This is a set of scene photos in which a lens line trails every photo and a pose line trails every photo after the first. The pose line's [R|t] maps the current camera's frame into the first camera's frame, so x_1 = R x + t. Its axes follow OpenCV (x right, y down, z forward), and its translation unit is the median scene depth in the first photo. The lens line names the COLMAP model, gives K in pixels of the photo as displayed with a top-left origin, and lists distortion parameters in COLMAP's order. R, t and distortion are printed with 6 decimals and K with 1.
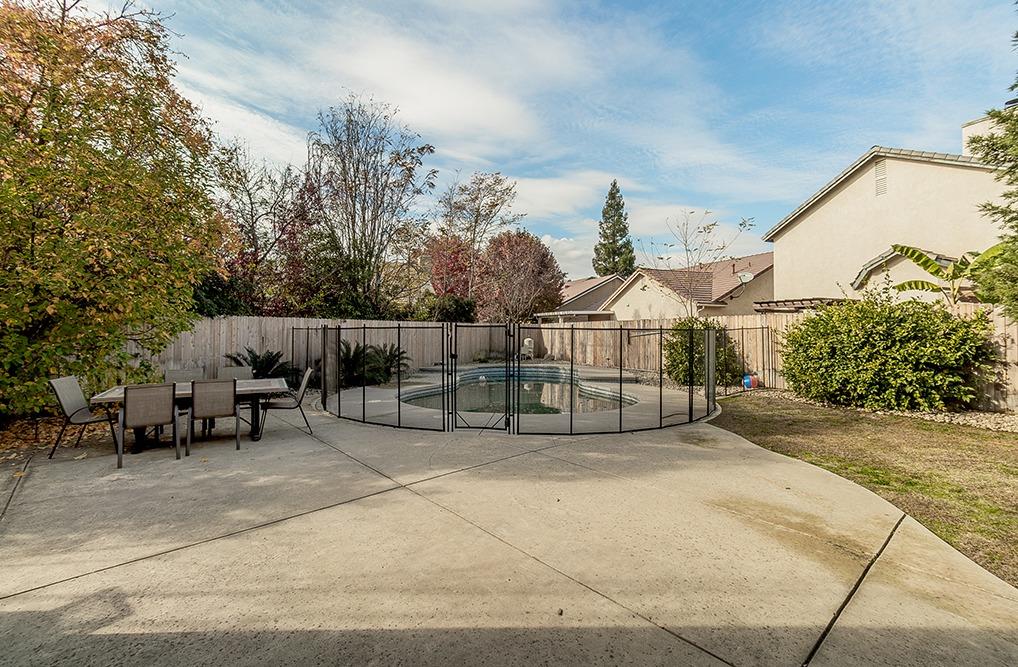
lens RADIAL K [[460.1, 0, 507.0], [0, 460.1, 325.8], [0, 0, 1]] dist [0.002723, -0.000475]
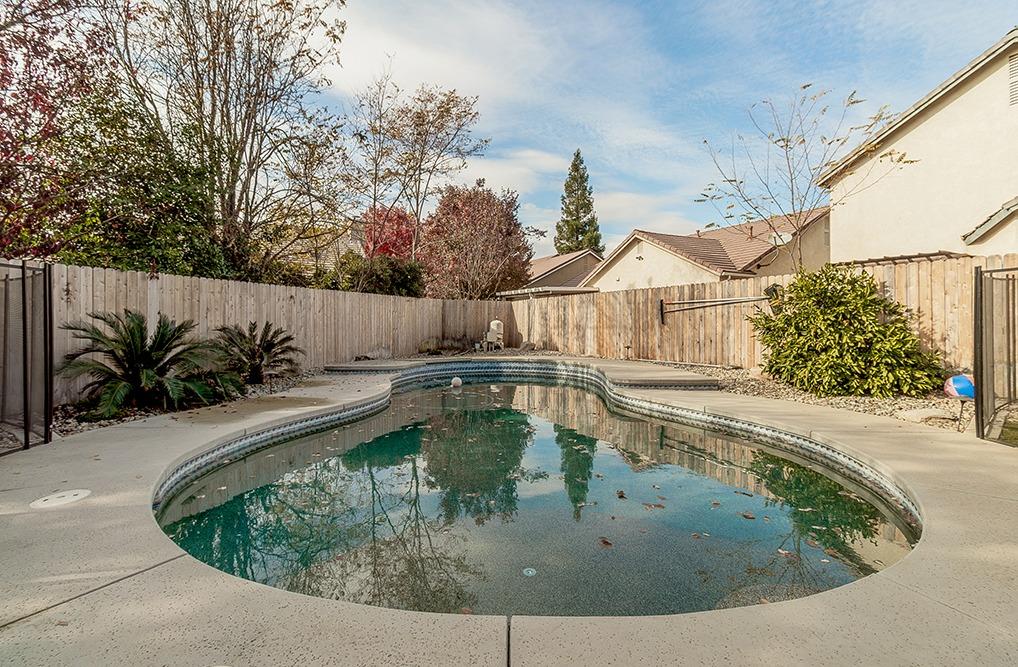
lens RADIAL K [[460.1, 0, 507.0], [0, 460.1, 325.8], [0, 0, 1]] dist [0.002723, -0.000475]
pose [[0.993708, -0.005926, 0.111847, -0.012260], [0.003615, 0.999776, 0.020857, 0.014297], [-0.111945, -0.020321, 0.993507, 0.191852]]
